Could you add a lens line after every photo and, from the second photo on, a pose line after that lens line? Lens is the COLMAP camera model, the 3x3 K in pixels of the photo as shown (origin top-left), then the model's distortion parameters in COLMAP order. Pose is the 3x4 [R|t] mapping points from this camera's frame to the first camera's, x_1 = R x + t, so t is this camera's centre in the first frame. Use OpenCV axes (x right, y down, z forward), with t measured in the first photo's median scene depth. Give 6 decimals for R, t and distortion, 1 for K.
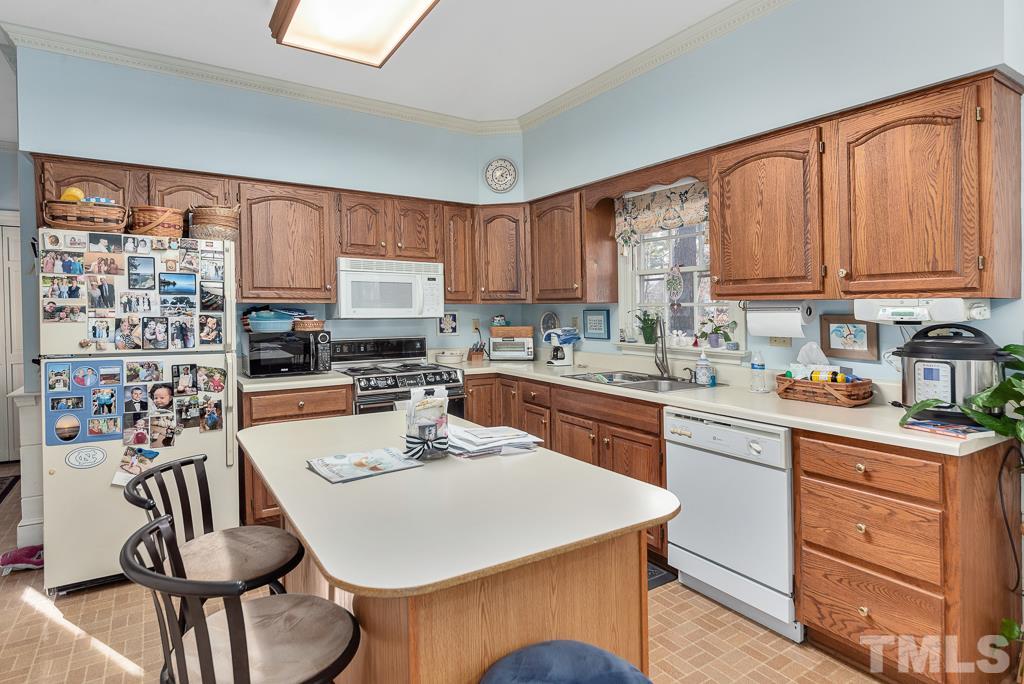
lens RADIAL K [[508.5, 0, 504.8], [0, 508.5, 339.2], [0, 0, 1]] dist [-0.004383, -0.001626]
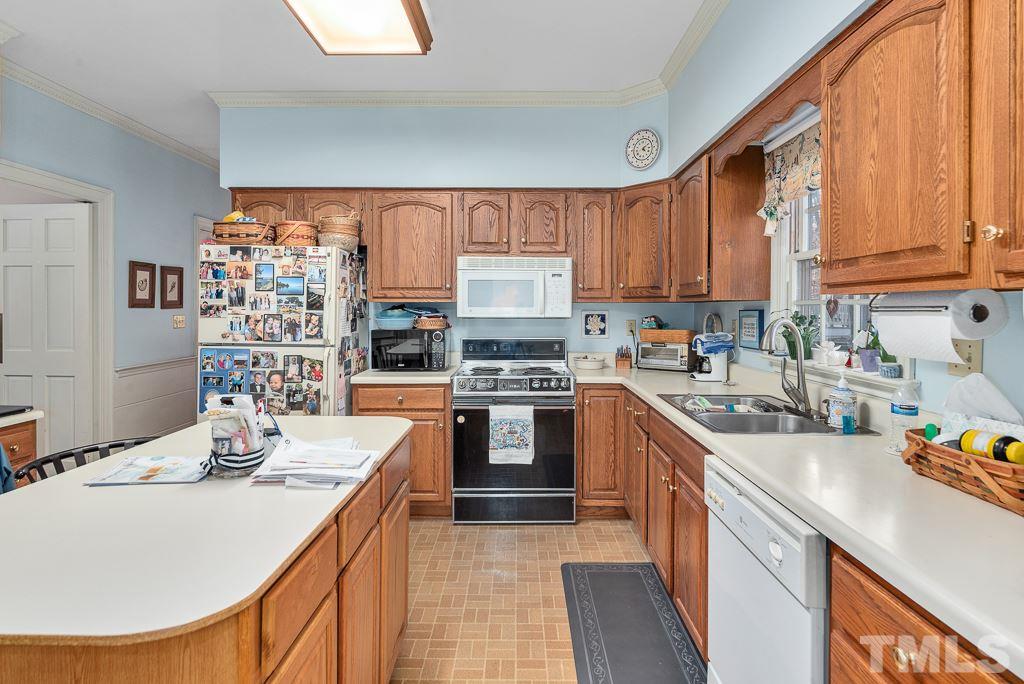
lens RADIAL K [[508.5, 0, 512.8], [0, 508.5, 339.3], [0, 0, 1]] dist [-0.004383, -0.001626]
pose [[0.854569, 0.033954, -0.518226, 0.372416], [-0.033430, 0.999387, 0.010353, -0.014849], [0.518260, 0.008477, 0.855181, 0.253764]]
